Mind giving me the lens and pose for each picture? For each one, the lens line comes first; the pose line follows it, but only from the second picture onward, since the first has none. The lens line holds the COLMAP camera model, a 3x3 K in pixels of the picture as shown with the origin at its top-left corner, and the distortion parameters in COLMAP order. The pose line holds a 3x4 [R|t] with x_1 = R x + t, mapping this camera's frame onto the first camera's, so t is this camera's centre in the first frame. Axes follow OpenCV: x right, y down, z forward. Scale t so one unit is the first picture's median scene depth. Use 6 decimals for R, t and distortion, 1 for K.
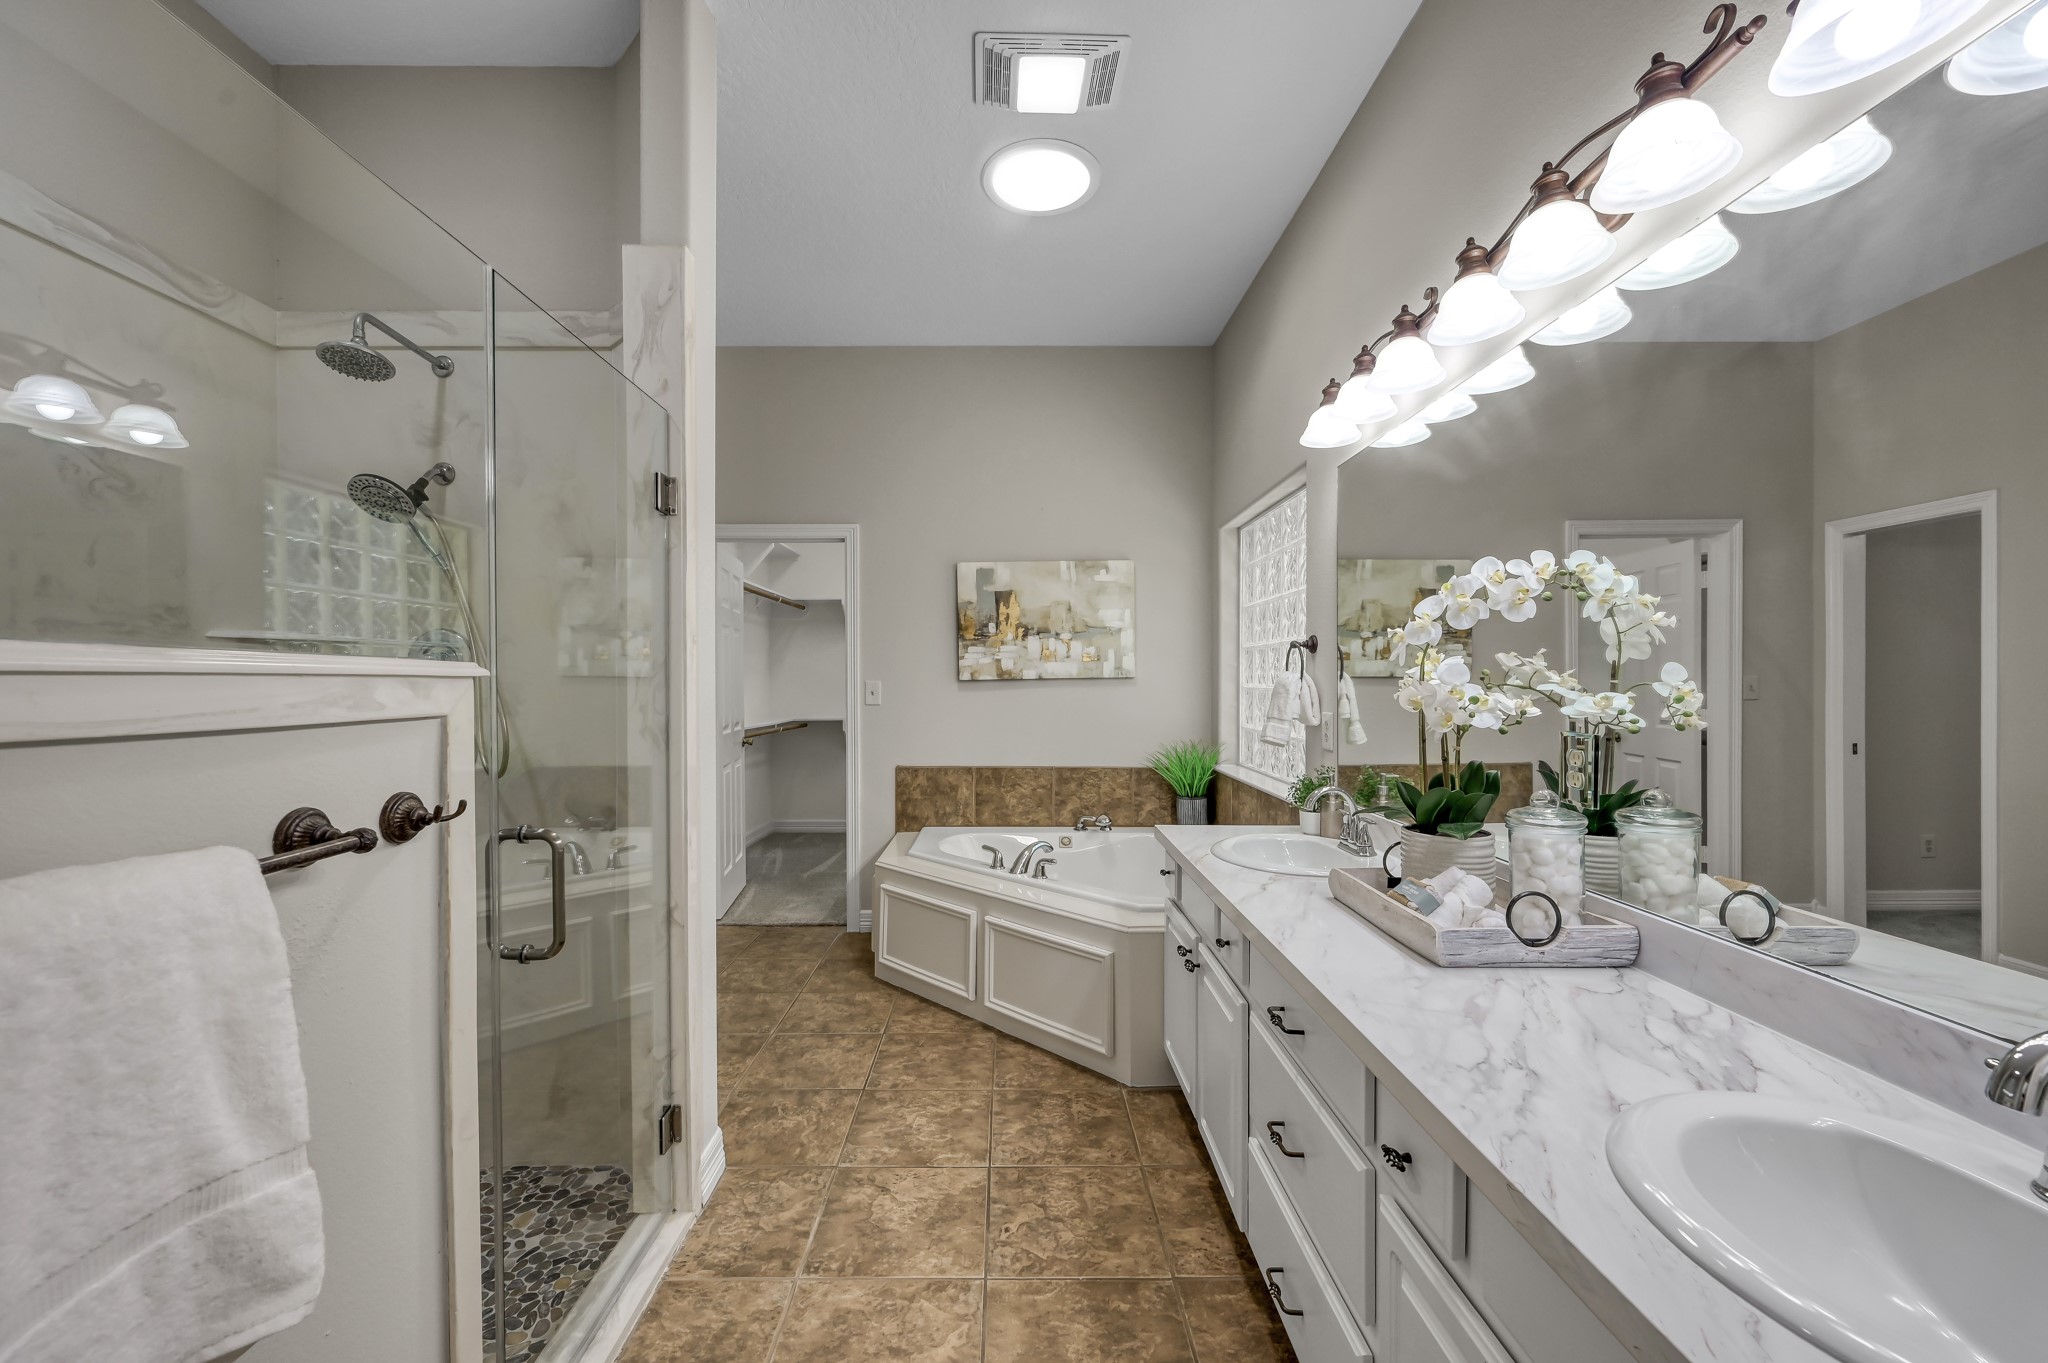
lens RADIAL K [[808.0, 0, 1031.9], [0, 808.0, 682.9], [0, 0, 1]] dist [0.001095, 0.000113]
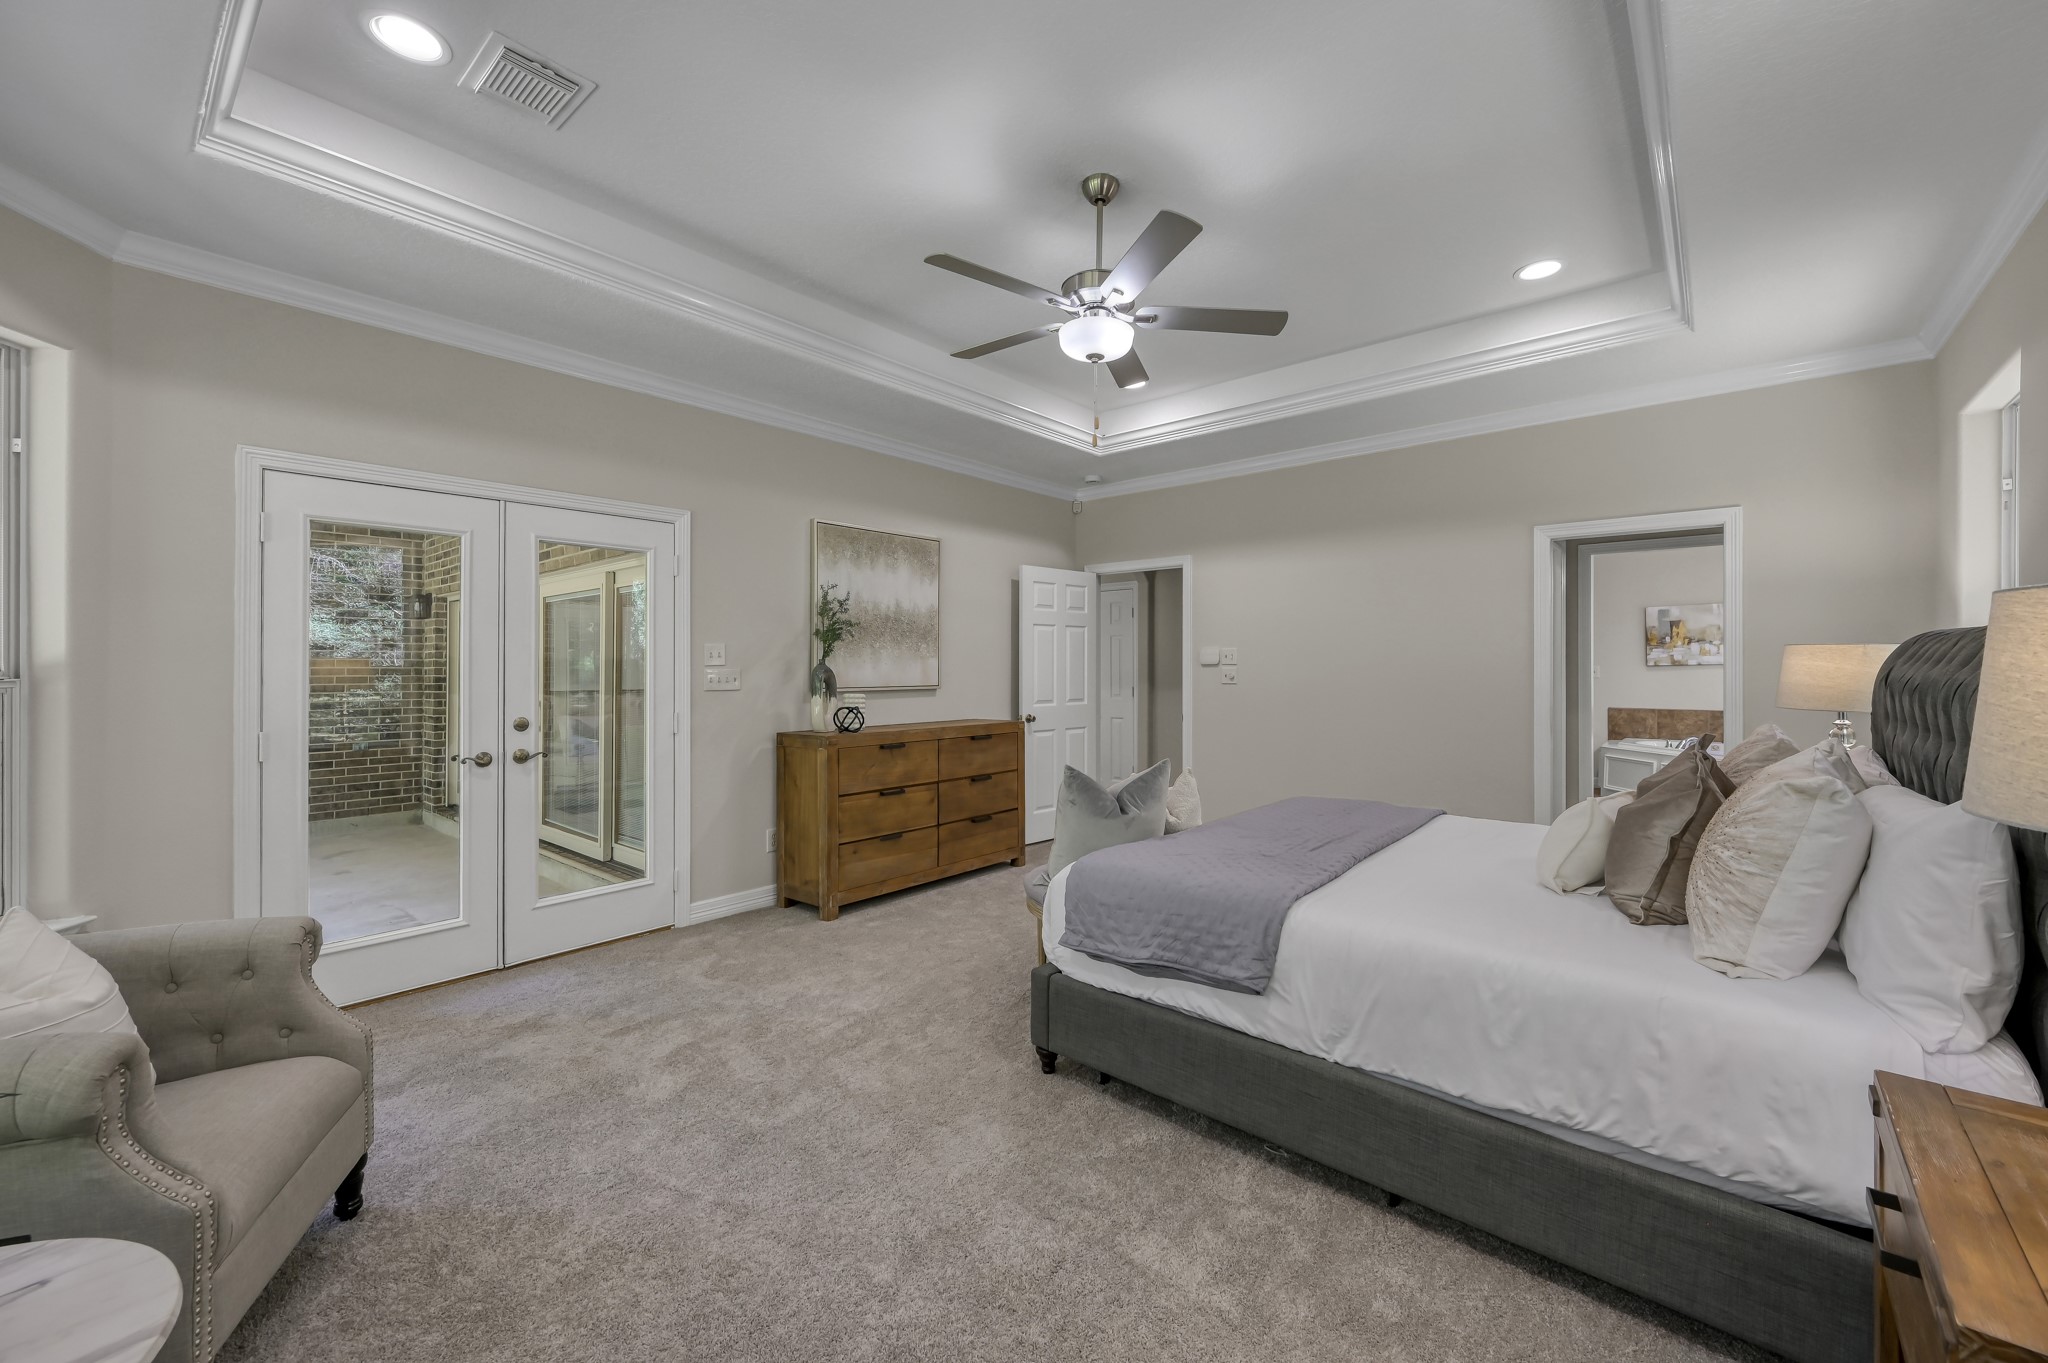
lens RADIAL K [[808.0, 0, 1028.4], [0, 808.0, 671.9], [0, 0, 1]] dist [0.001095, 0.000113]
pose [[0.738925, 0.001237, -0.673787, 0.193009], [-0.003904, 0.999989, -0.002445, 0.035686], [0.673777, 0.004437, 0.738922, -2.301383]]
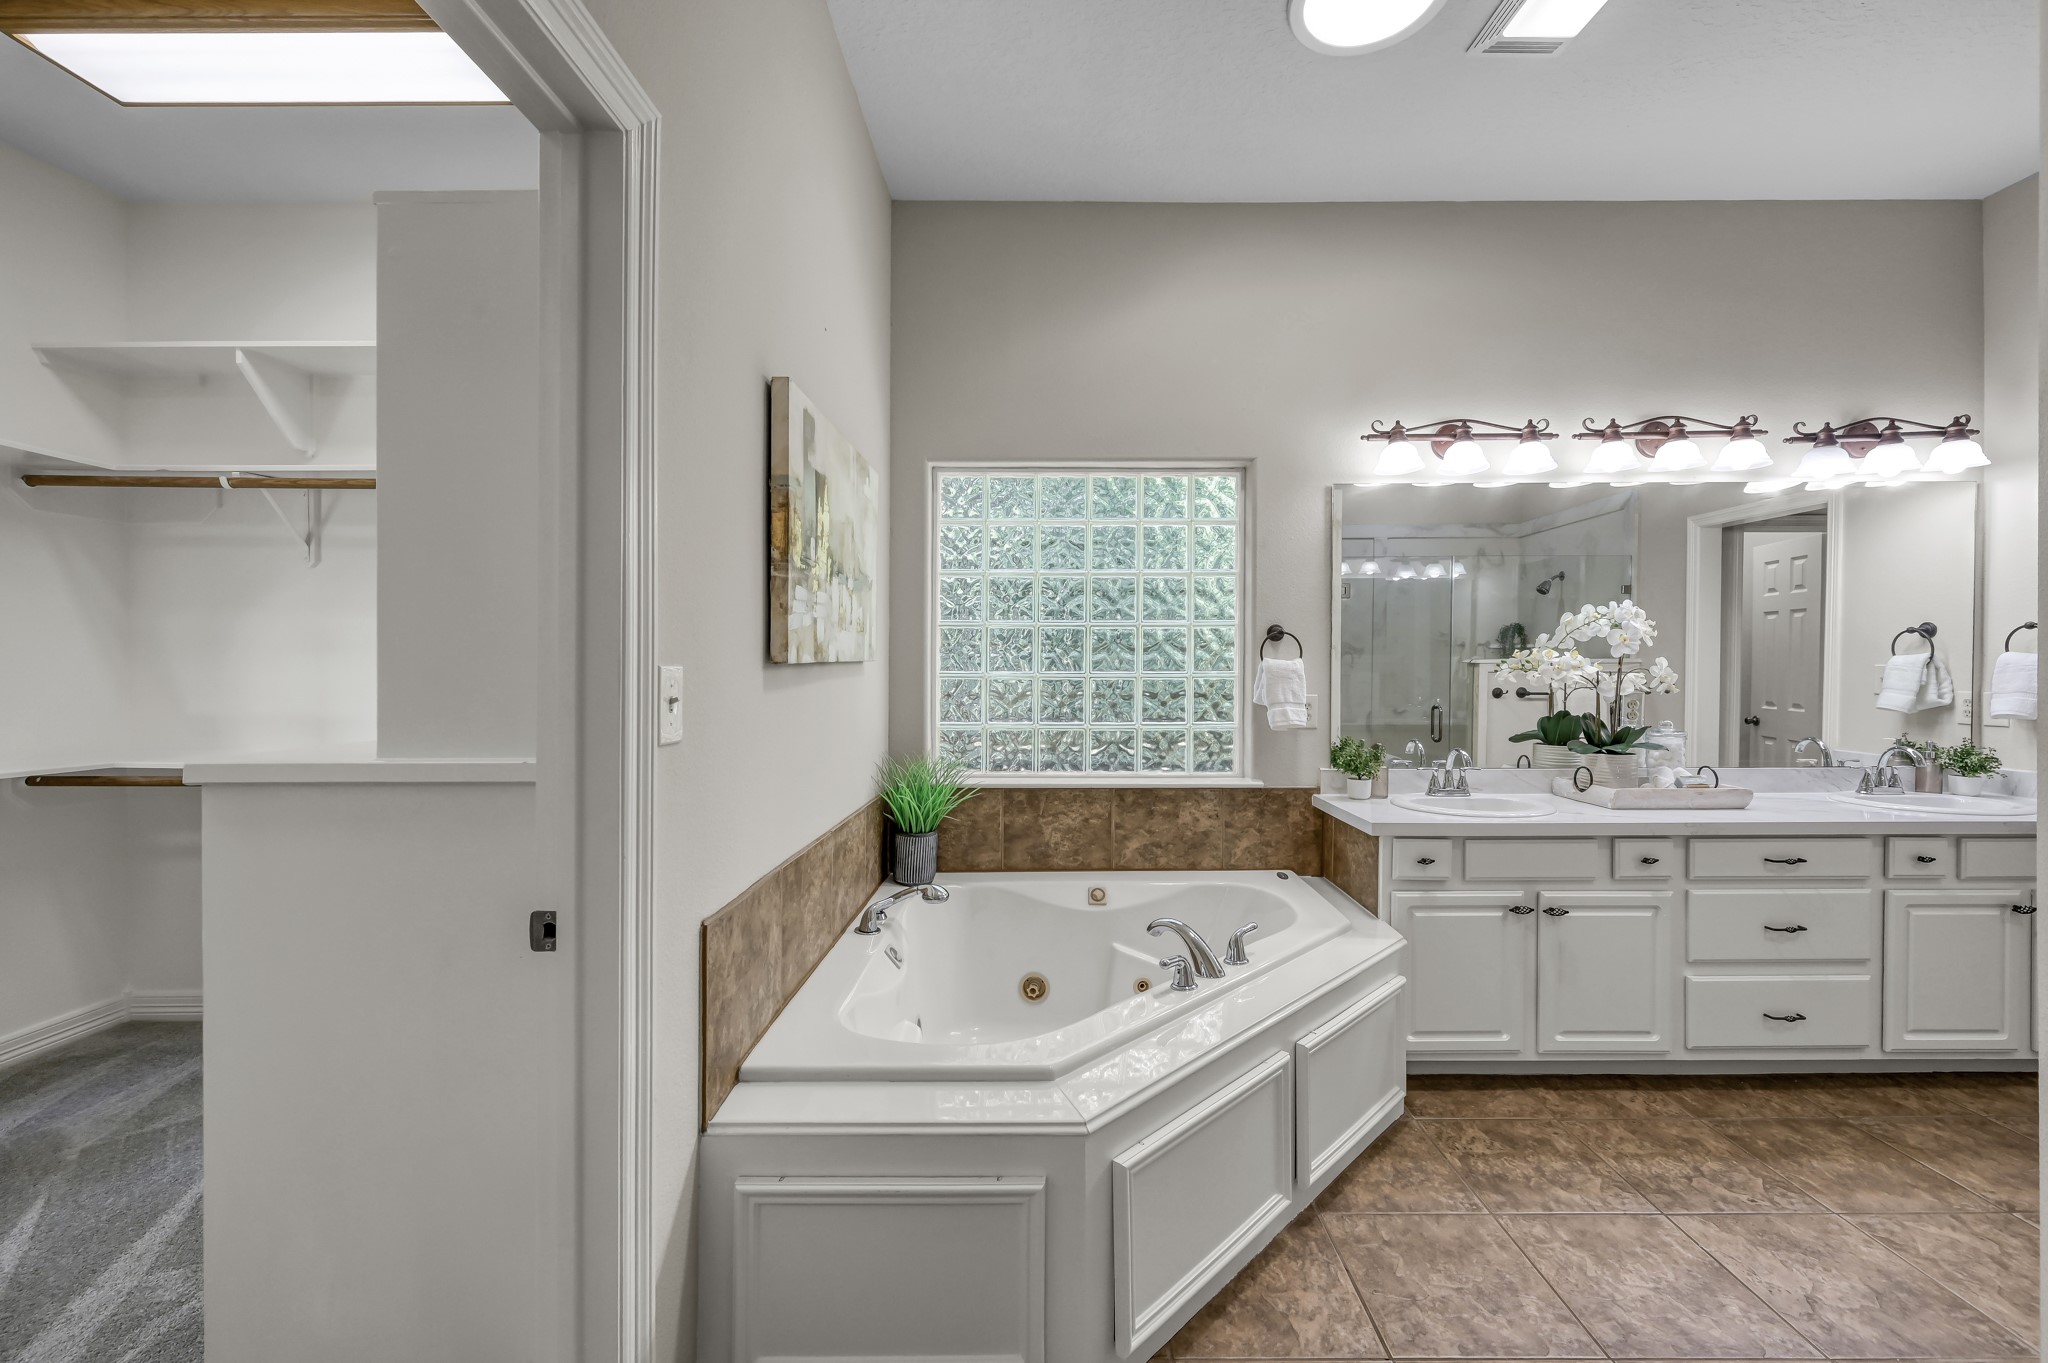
lens RADIAL K [[808.0, 0, 1026.6], [0, 808.0, 671.9], [0, 0, 1]] dist [0.001095, 0.000113]
pose [[0.029402, 0.002526, 0.999564, -0.749497], [0.000821, 0.999996, -0.002552, 0.002926], [-0.999567, 0.000896, 0.029400, 1.301626]]
